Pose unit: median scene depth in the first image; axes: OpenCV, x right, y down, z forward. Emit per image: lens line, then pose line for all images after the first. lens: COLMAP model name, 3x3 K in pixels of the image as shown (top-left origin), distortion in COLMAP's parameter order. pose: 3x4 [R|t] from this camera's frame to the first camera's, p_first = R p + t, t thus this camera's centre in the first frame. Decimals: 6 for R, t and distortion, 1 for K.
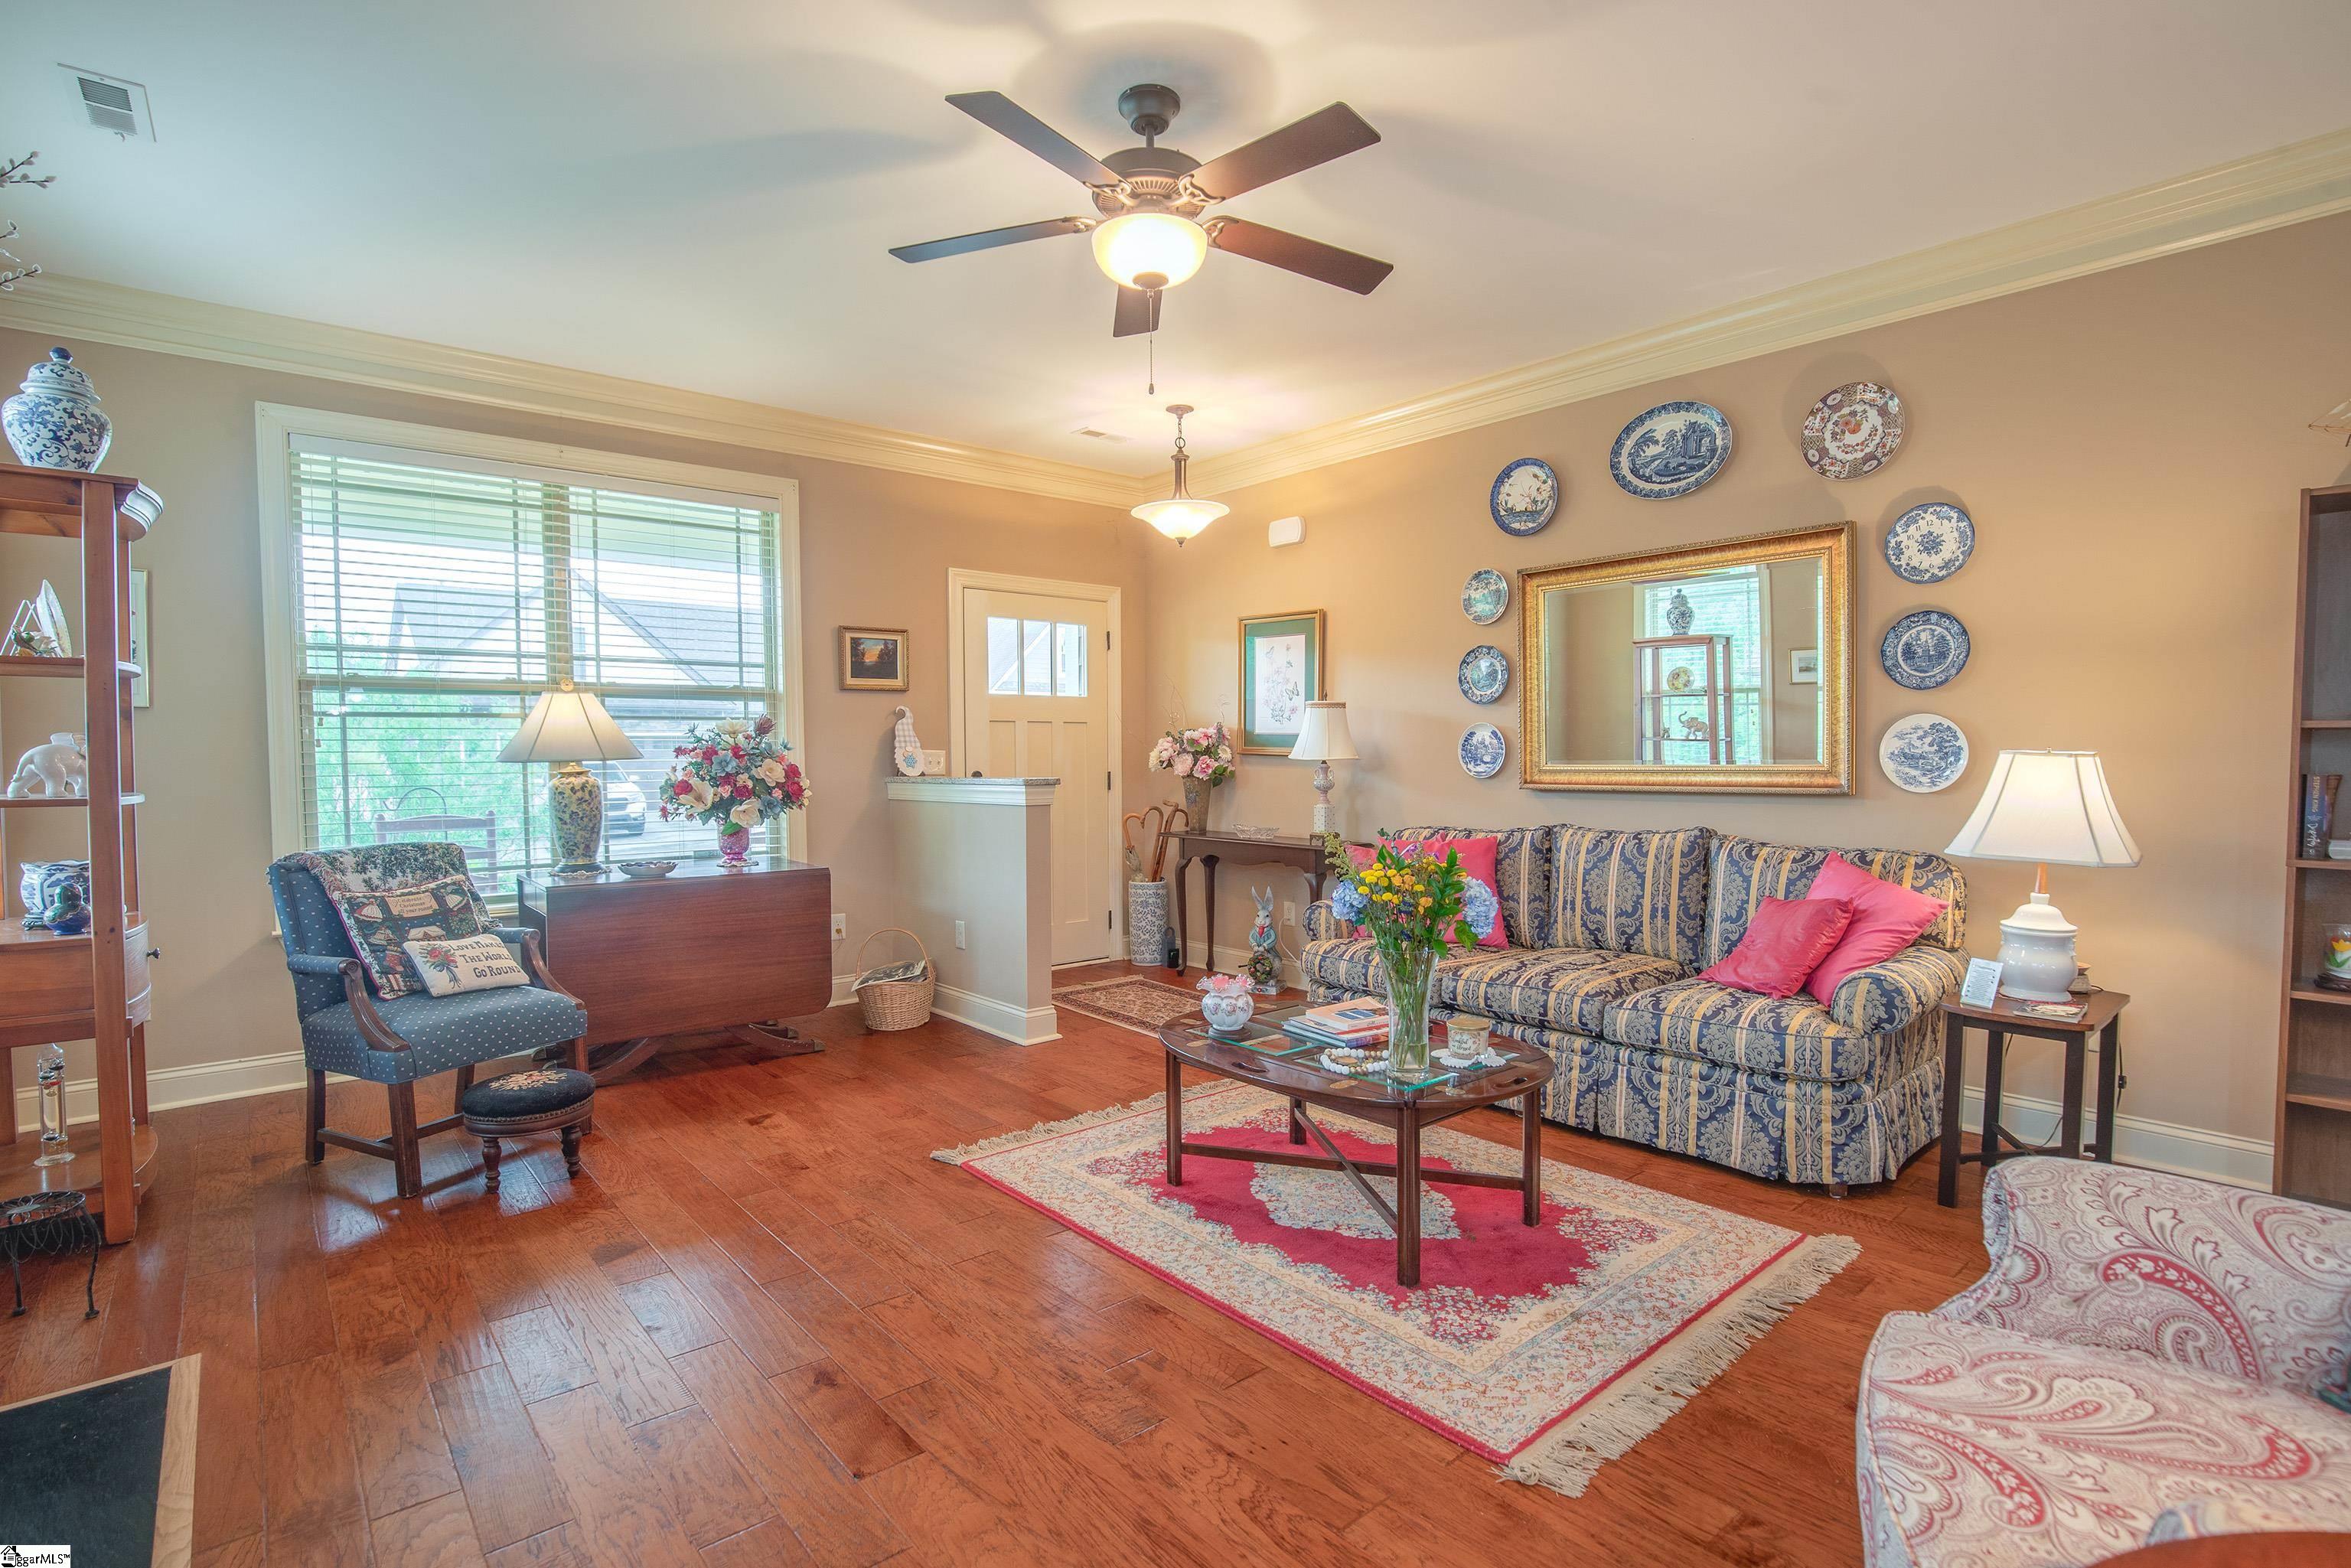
lens RADIAL K [[1126.9, 0, 1191.1], [0, 1126.9, 799.9], [0, 0, 1]] dist [-0.034864, -0.000437]
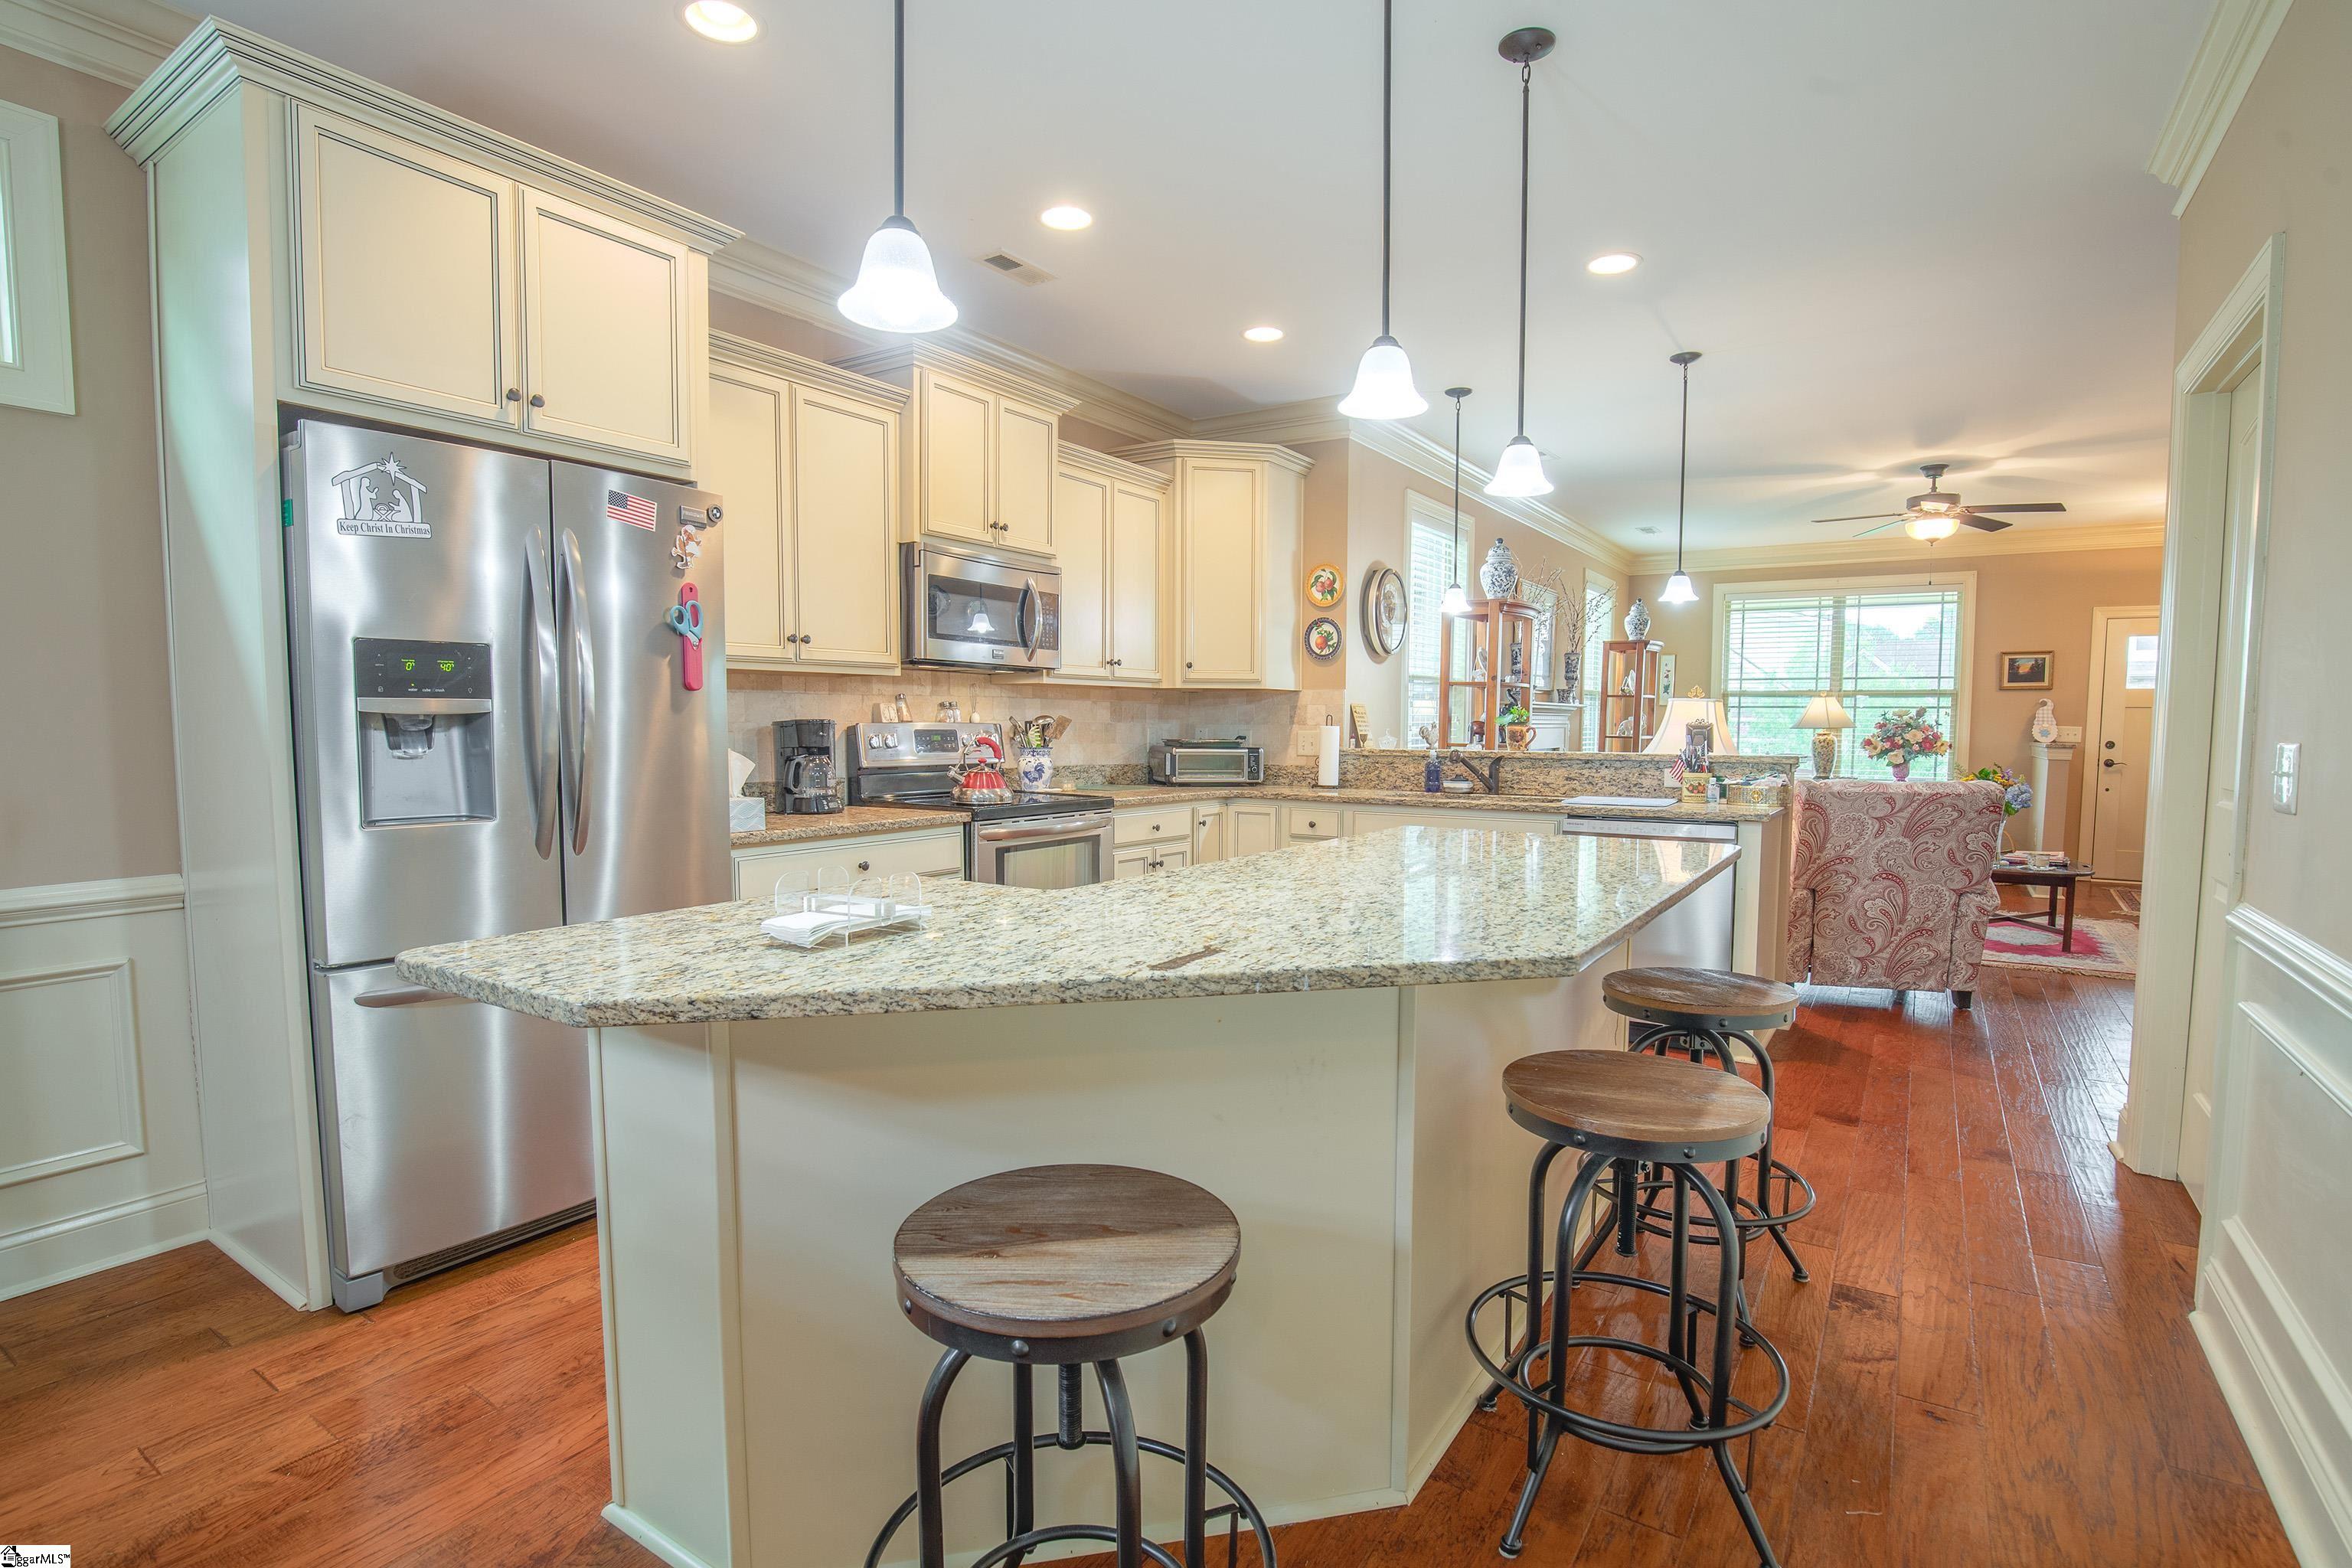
lens RADIAL K [[1126.7, 0, 1169.8], [0, 1126.7, 802.8], [0, 0, 1]] dist [-0.034348, -0.000369]
pose [[0.257361, 0.079044, -0.963077, 1.235304], [-0.048757, 0.996441, 0.068754, 0.022824], [0.965084, 0.029263, 0.260300, -0.801536]]
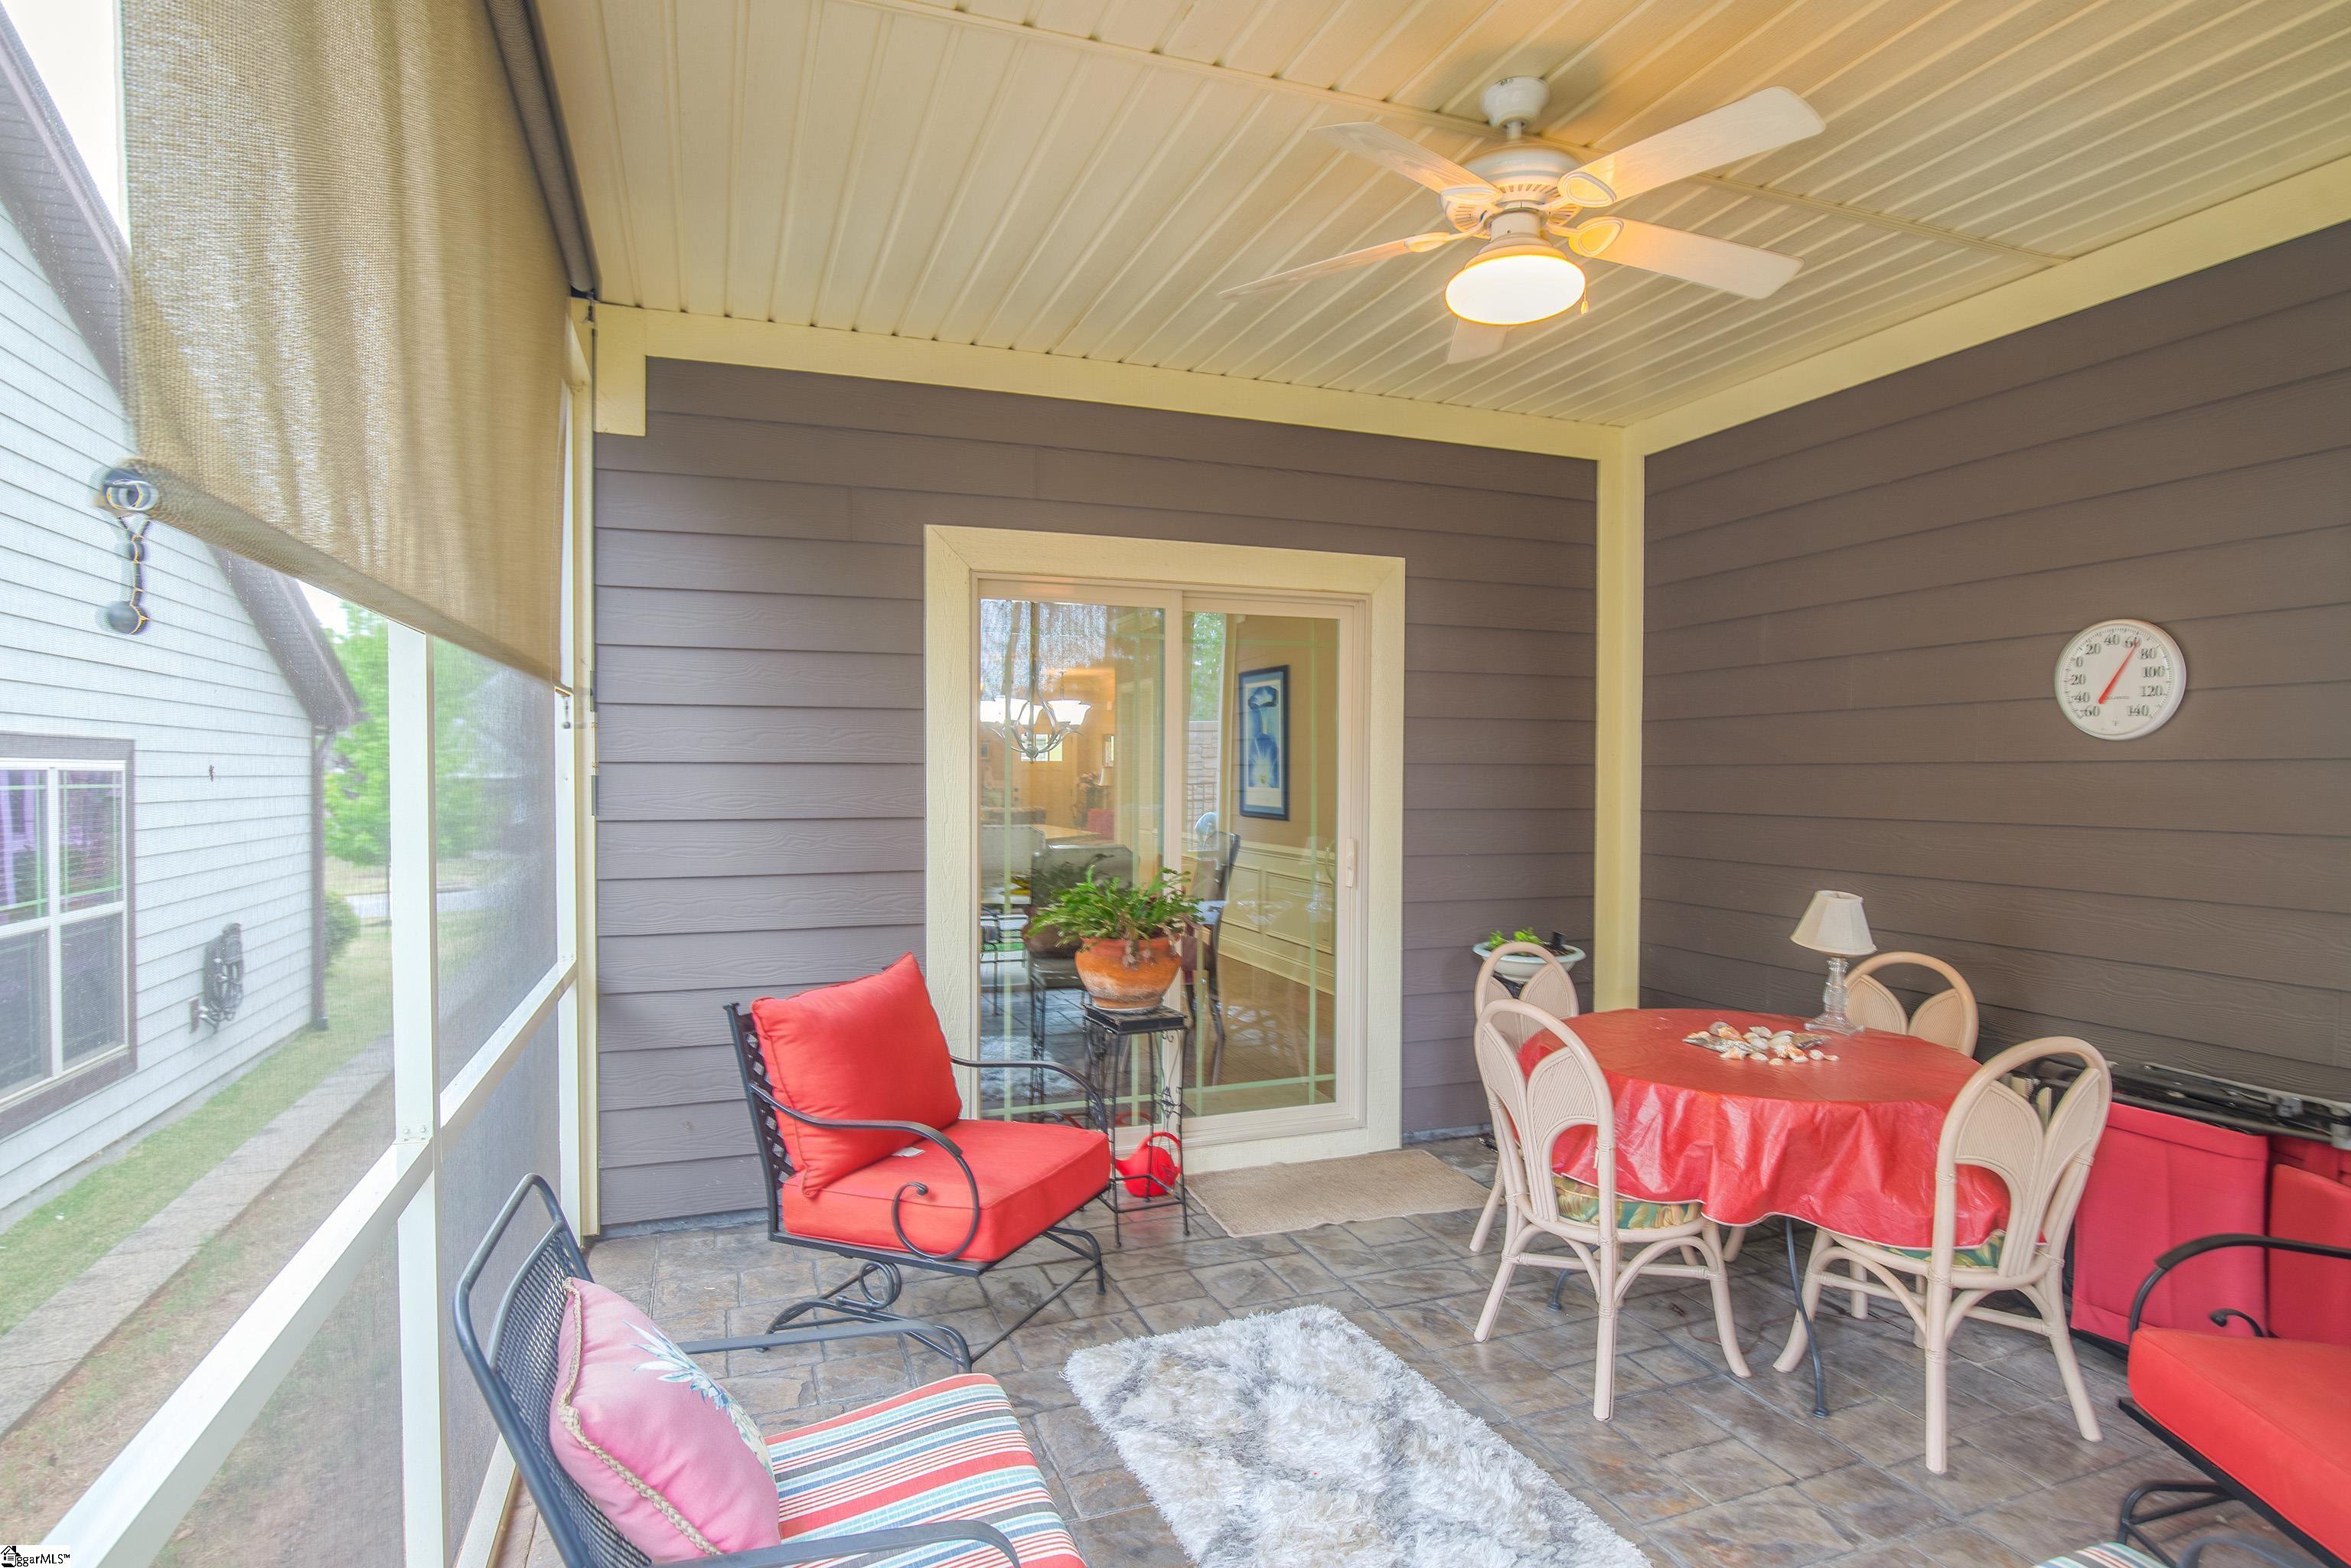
lens RADIAL K [[1246.4, 0, 1175.5], [0, 1246.4, 784.0], [0, 0, 1]] dist [0.000237, 0.000159]
pose [[0.935681, 0.012307, -0.352632, 1.798556], [-0.023608, 0.999336, -0.027767, 0.060350], [0.352056, 0.034306, 0.935350, -2.504378]]
